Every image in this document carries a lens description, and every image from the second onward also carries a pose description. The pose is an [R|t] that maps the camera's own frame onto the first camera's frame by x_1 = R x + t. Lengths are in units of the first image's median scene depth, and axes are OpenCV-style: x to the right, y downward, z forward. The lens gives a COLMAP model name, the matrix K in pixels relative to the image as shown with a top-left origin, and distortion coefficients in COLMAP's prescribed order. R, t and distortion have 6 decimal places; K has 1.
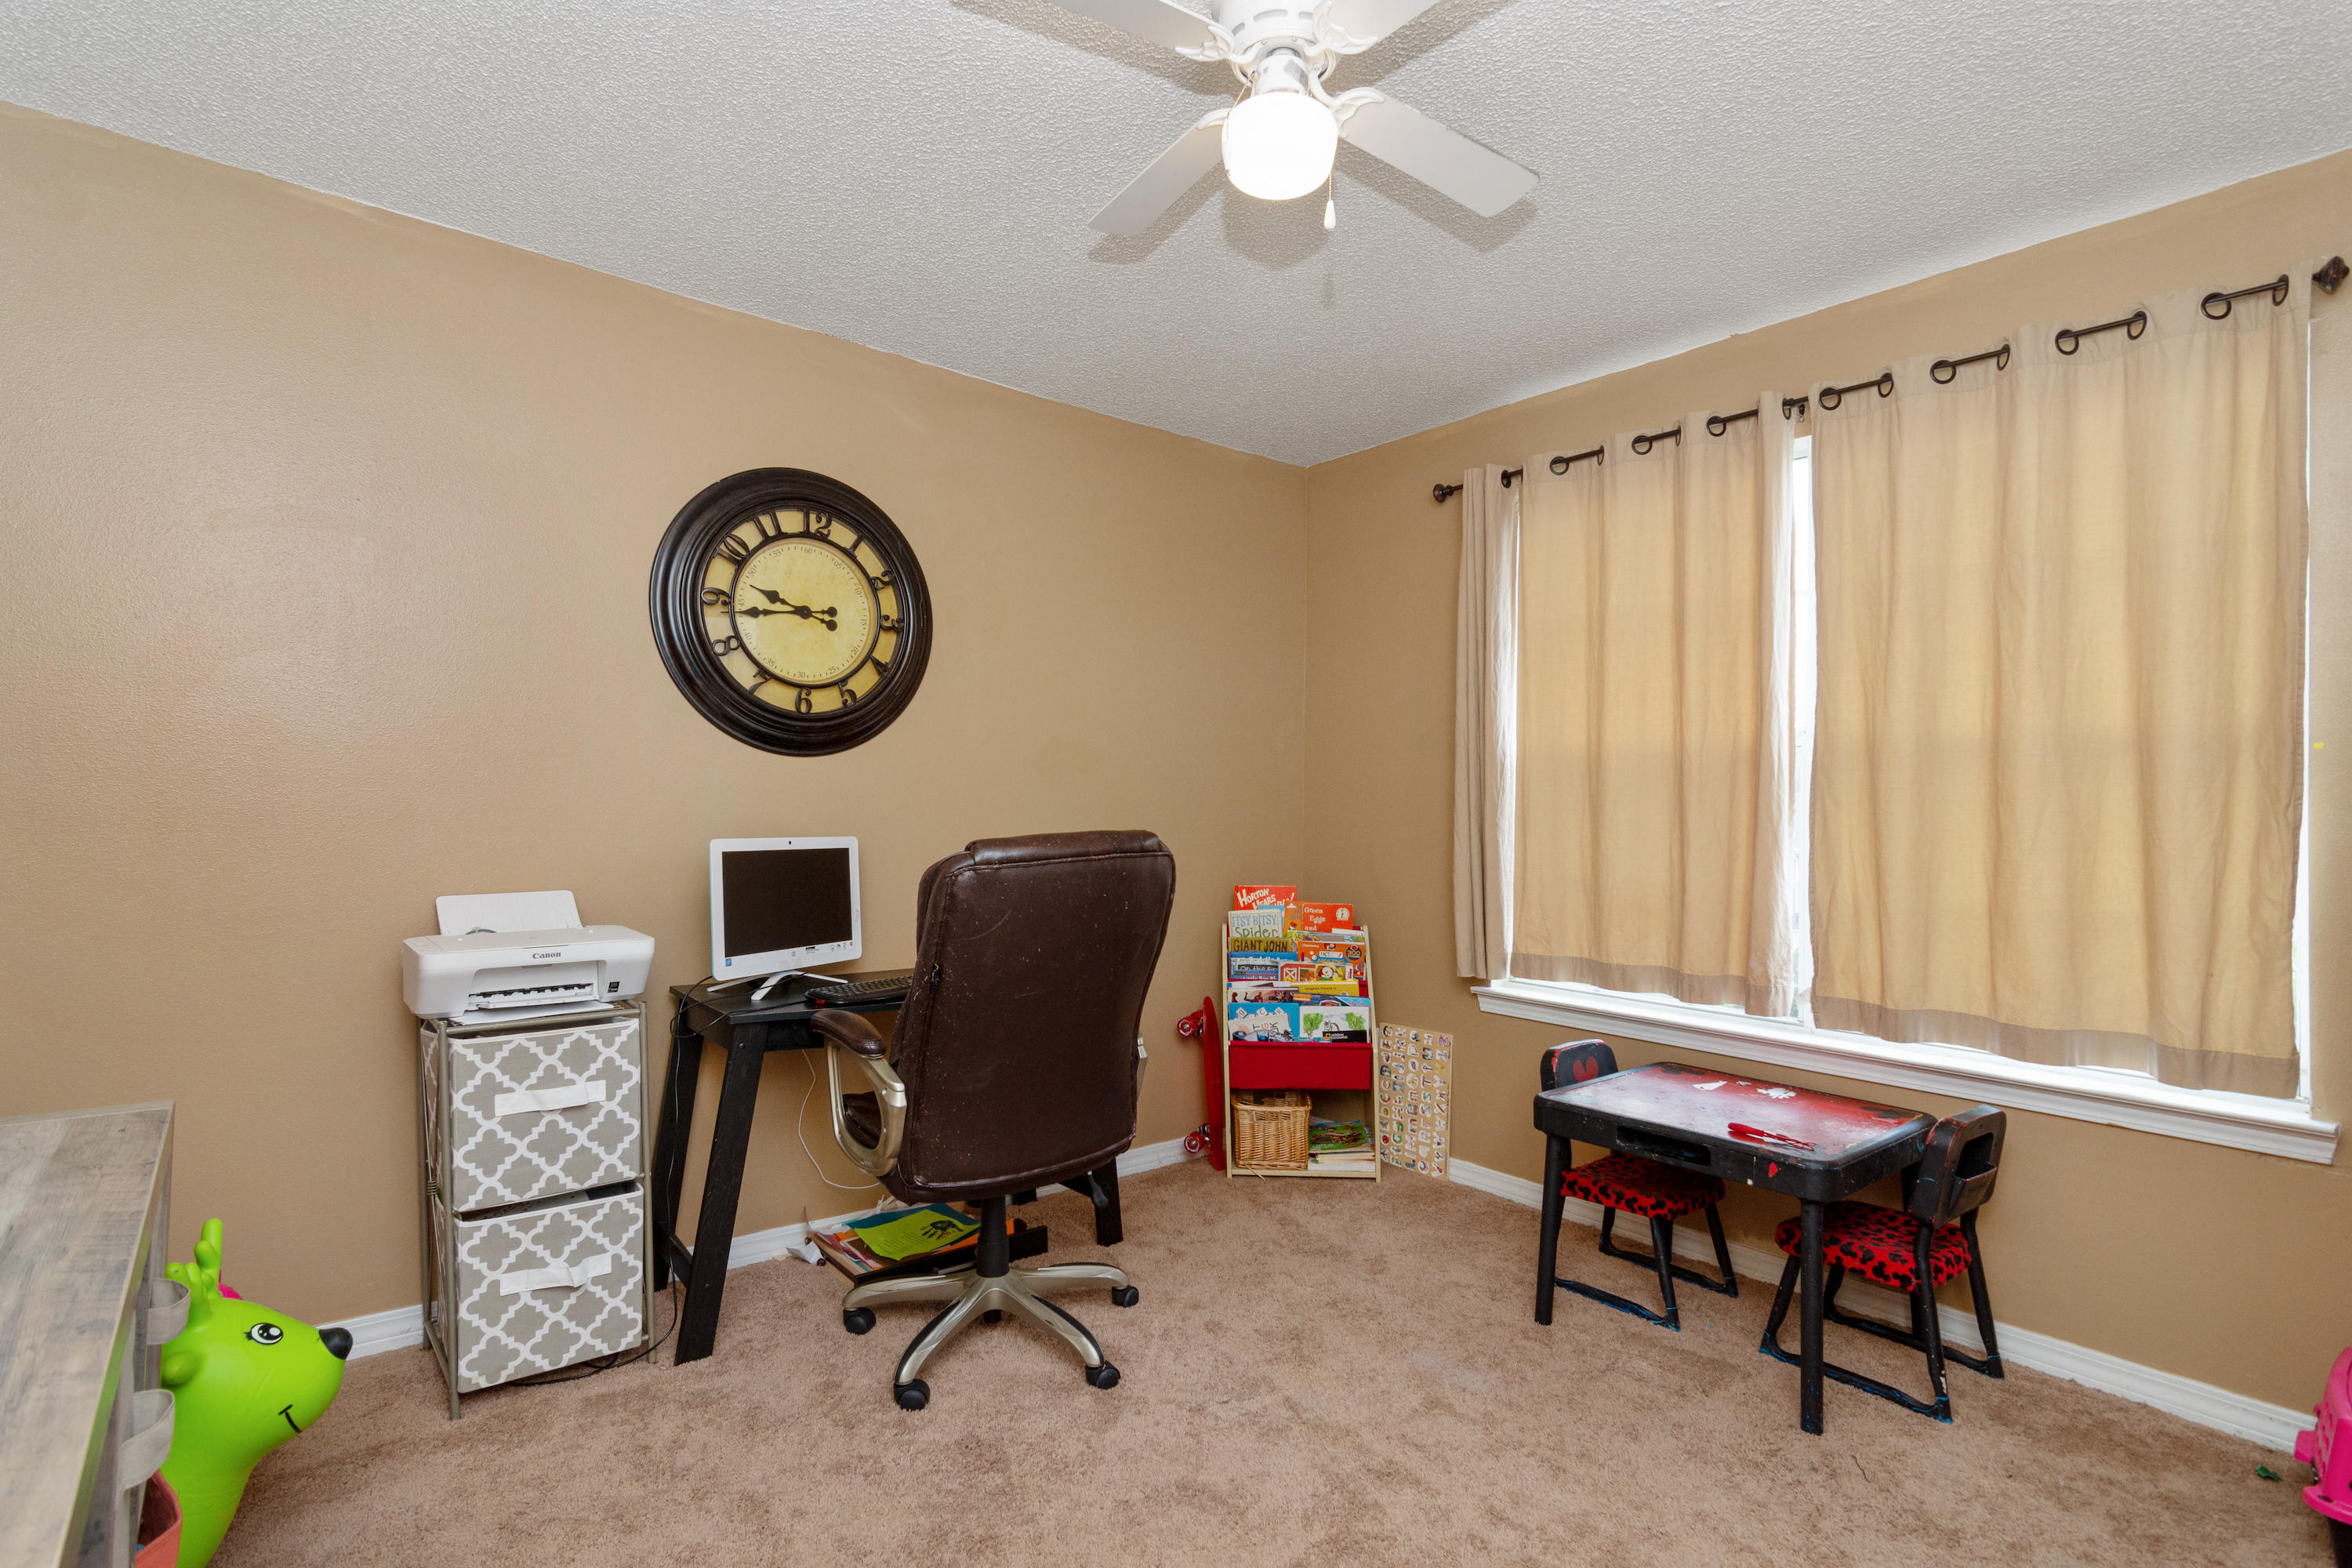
lens RADIAL K [[1136.7, 0, 1215.0], [0, 1136.7, 803.0], [0, 0, 1]] dist [0.000017, 0.000762]
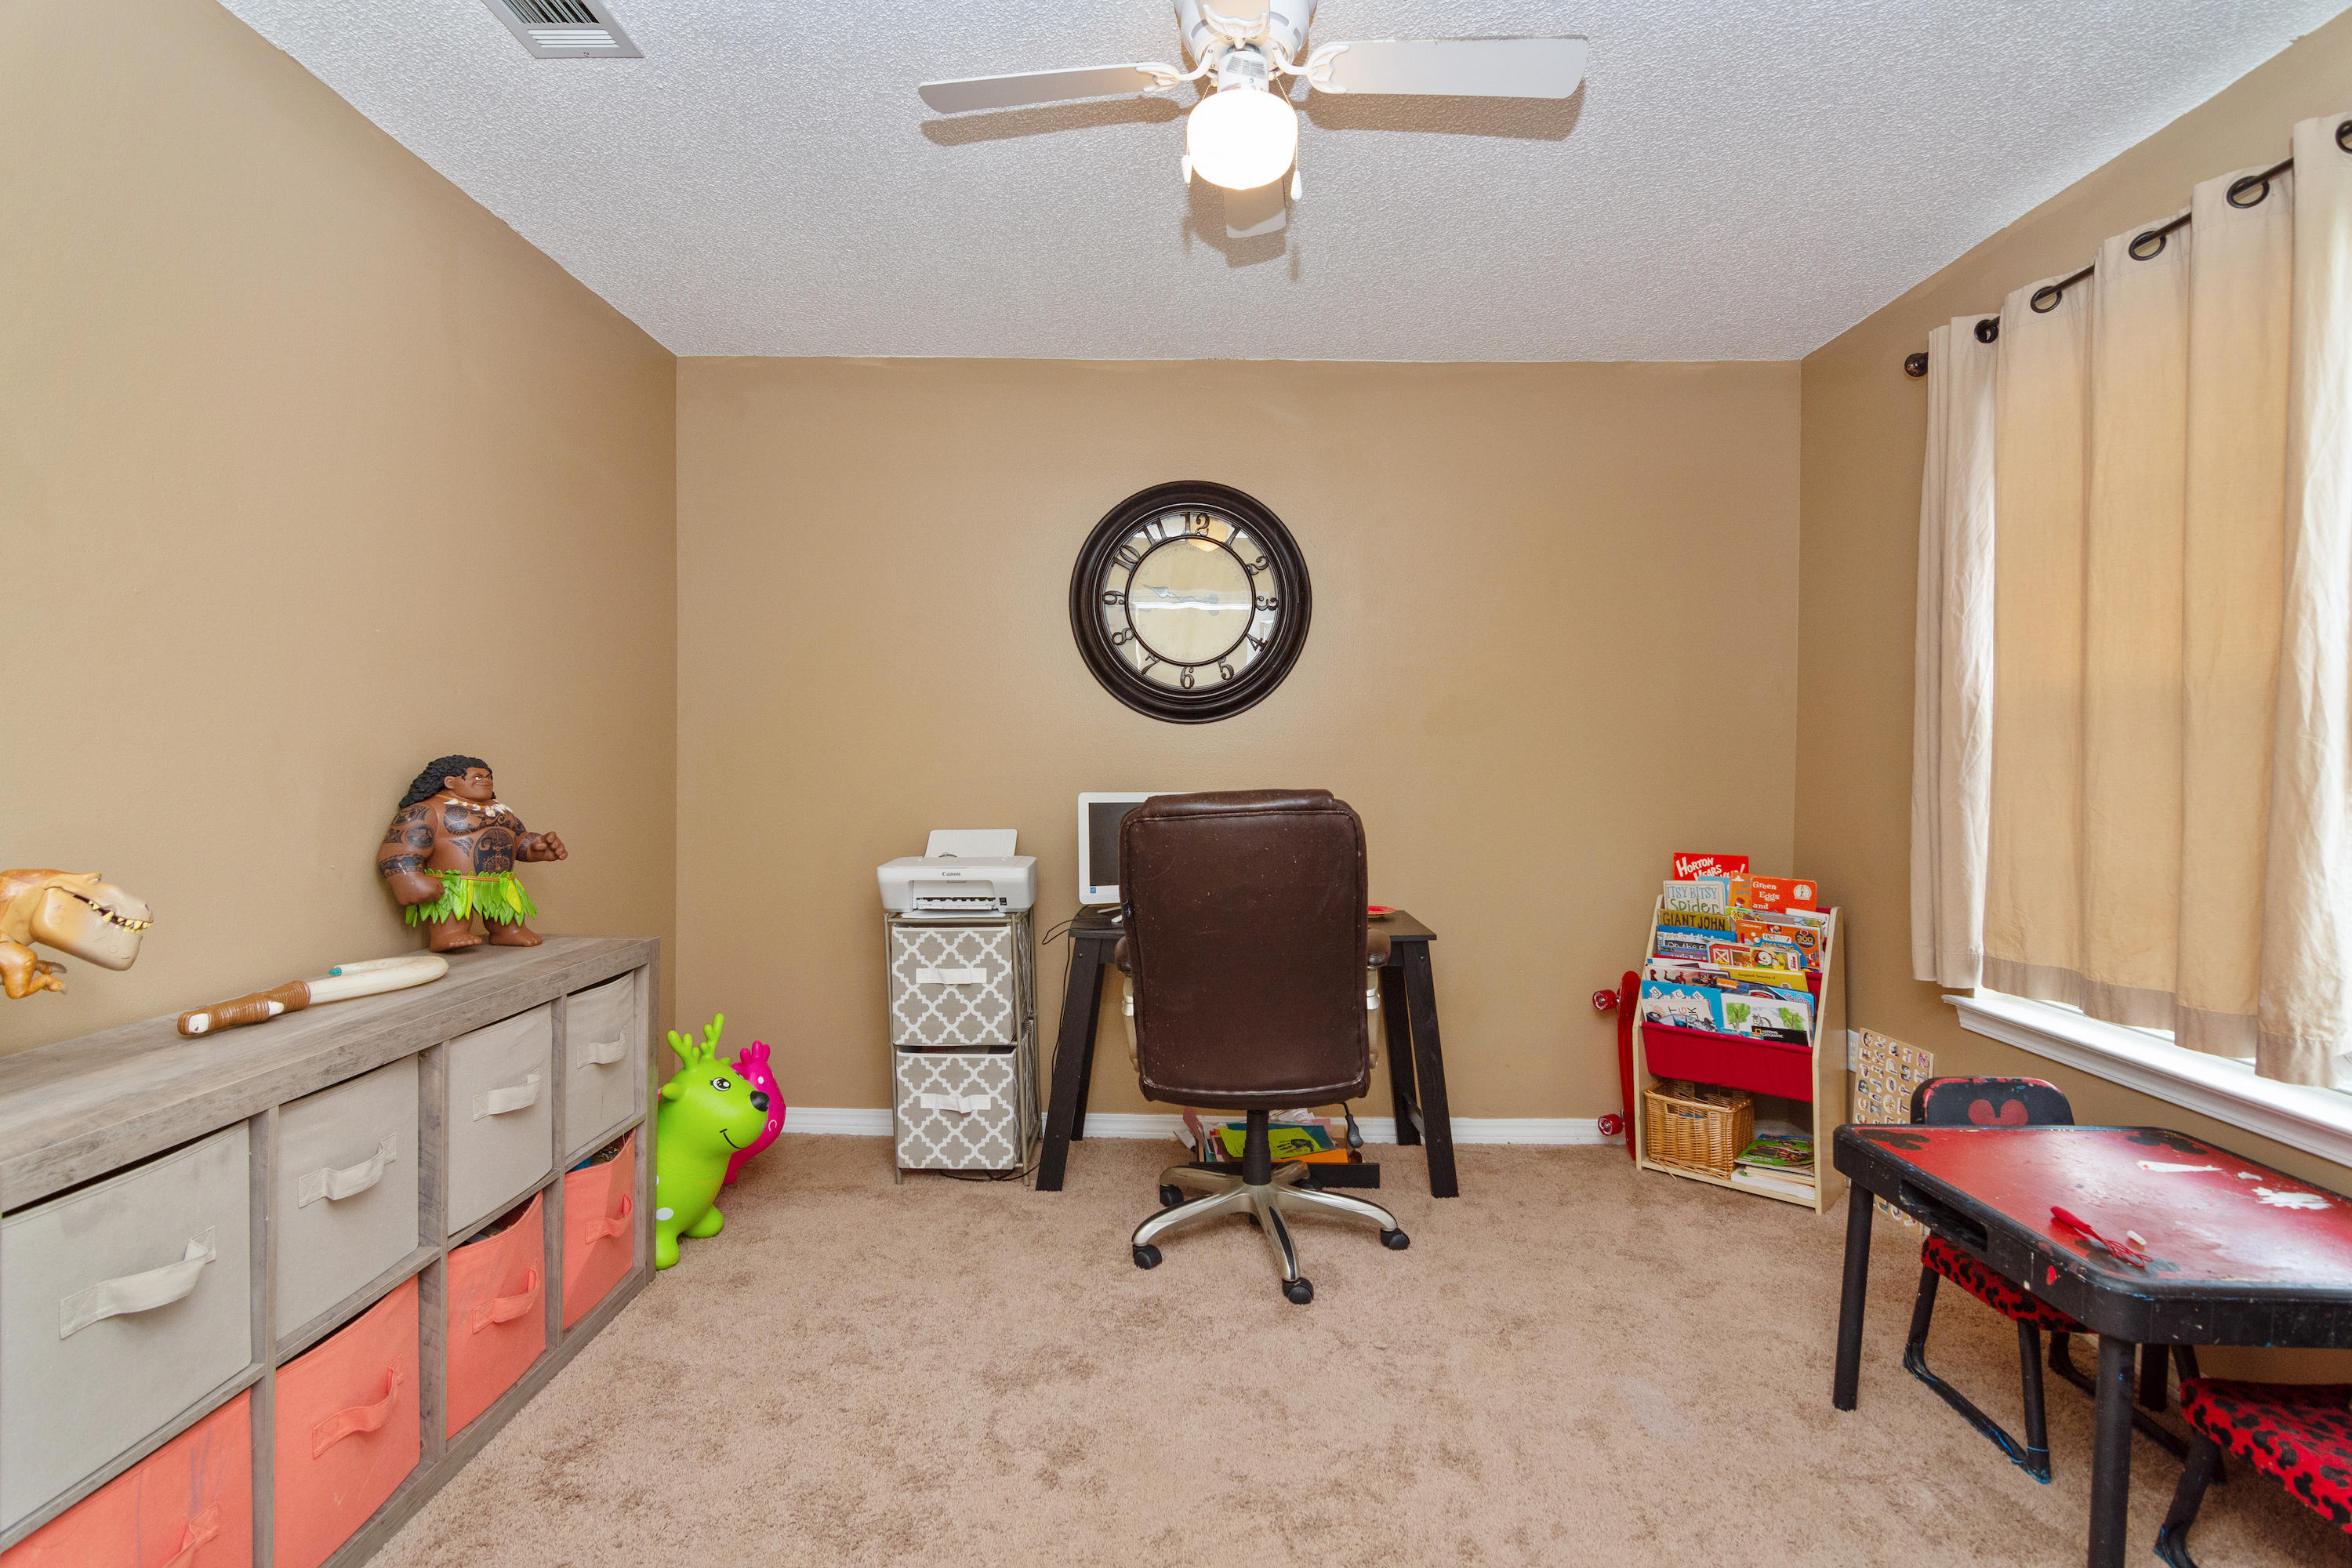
lens RADIAL K [[1135.7, 0, 1176.0], [0, 1135.7, 784.0], [0, 0, 1]] dist [-0.001593, 0.005153]
pose [[0.771319, 0.008815, -0.636388, 0.408354], [0.005162, 0.999785, 0.020106, -0.002620], [0.636428, -0.018793, 0.771107, 0.081109]]
